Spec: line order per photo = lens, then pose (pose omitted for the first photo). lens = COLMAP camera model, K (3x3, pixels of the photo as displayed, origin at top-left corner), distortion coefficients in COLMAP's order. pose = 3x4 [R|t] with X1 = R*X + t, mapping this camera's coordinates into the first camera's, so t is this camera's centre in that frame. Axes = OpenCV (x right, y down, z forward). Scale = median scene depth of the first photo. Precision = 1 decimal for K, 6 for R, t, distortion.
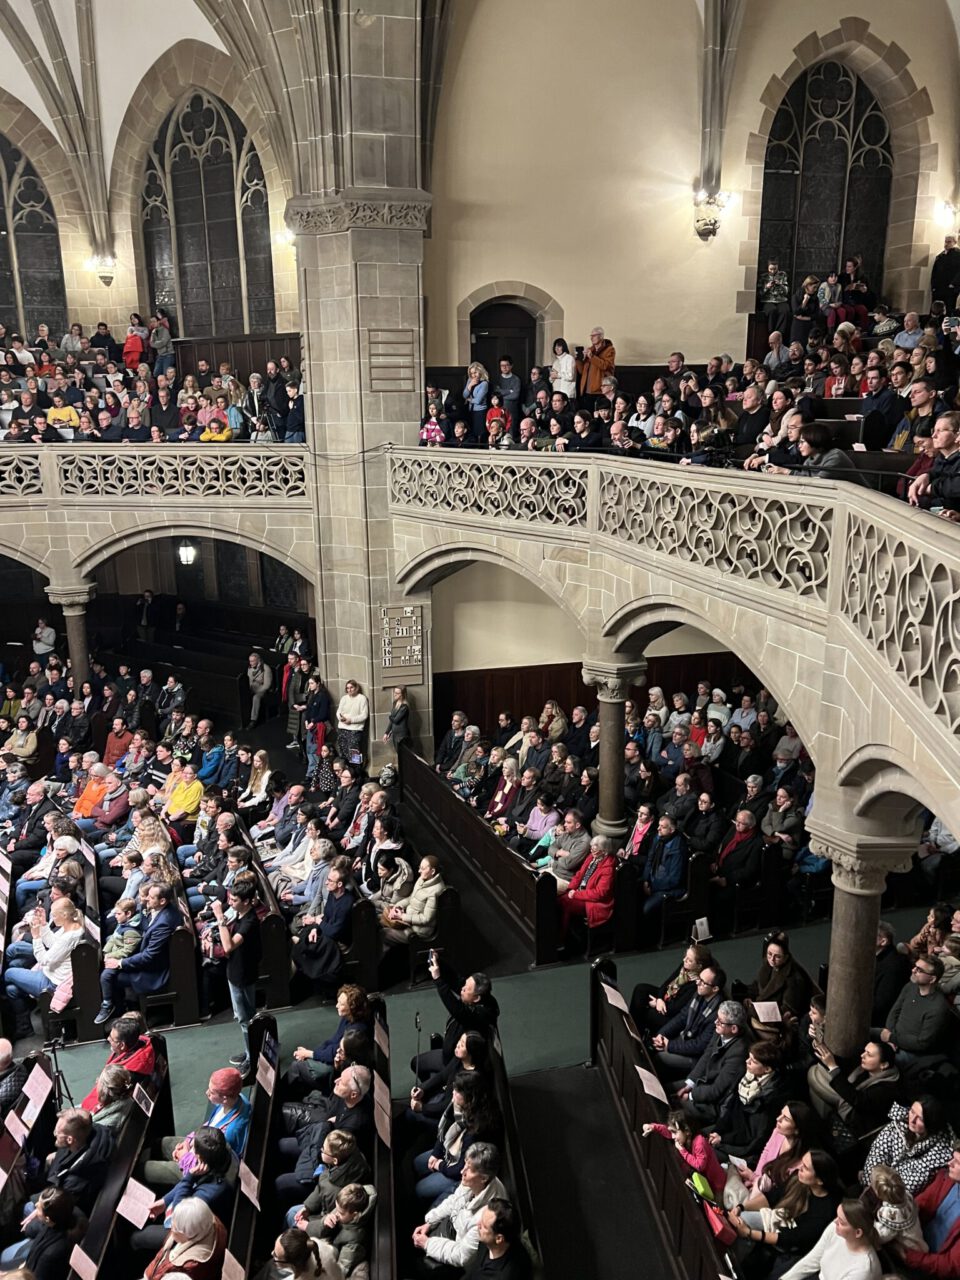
lens RADIAL K [[959.6, 0, 474.9], [0, 959.6, 640.5], [0, 0, 1]] dist [0.068847, -0.071358]
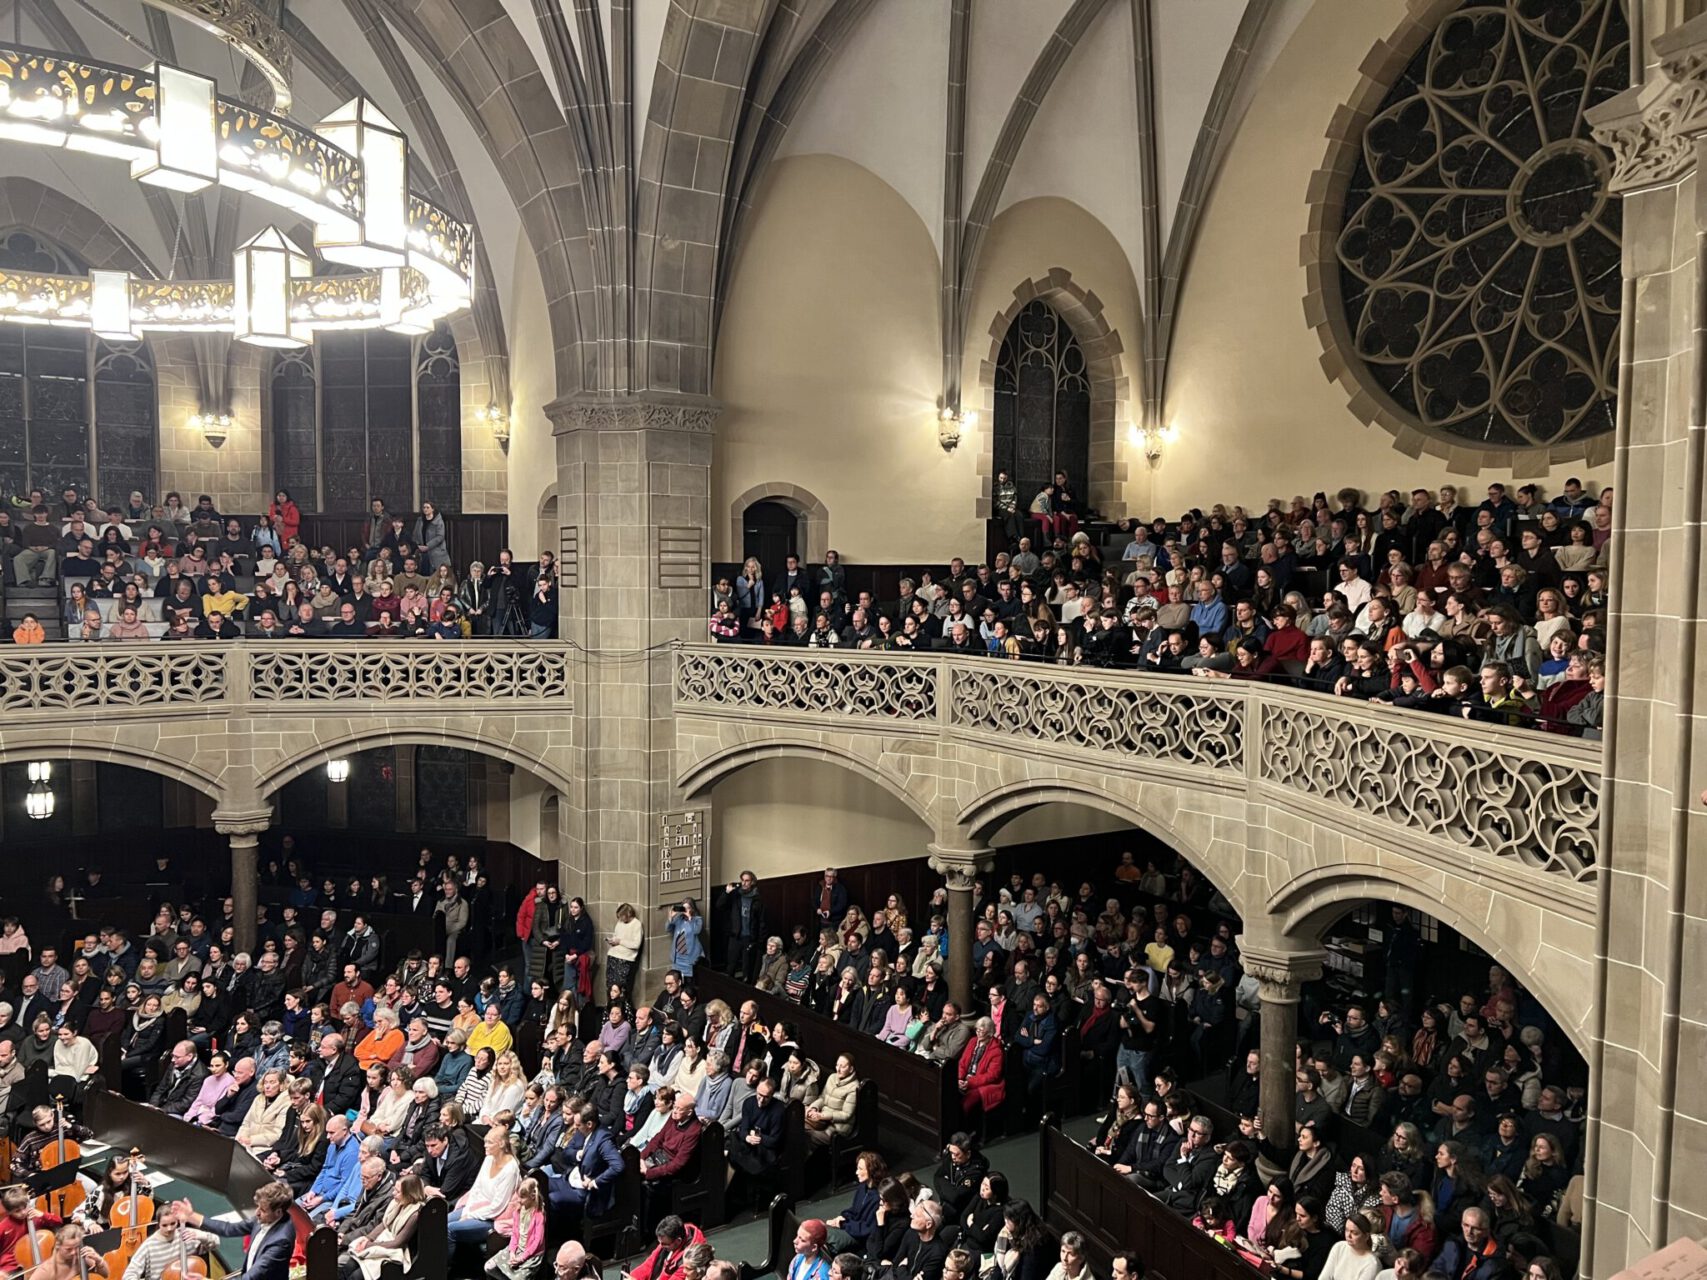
lens RADIAL K [[1279.8, 0, 847.6], [0, 1279.8, 643.5], [0, 0, 1]] dist [0.068847, -0.071358]
pose [[0.946254, 0.001249, 0.323422, -0.319314], [0.058781, 0.982674, -0.175774, 0.029375], [-0.318038, 0.185338, 0.929786, -0.217915]]
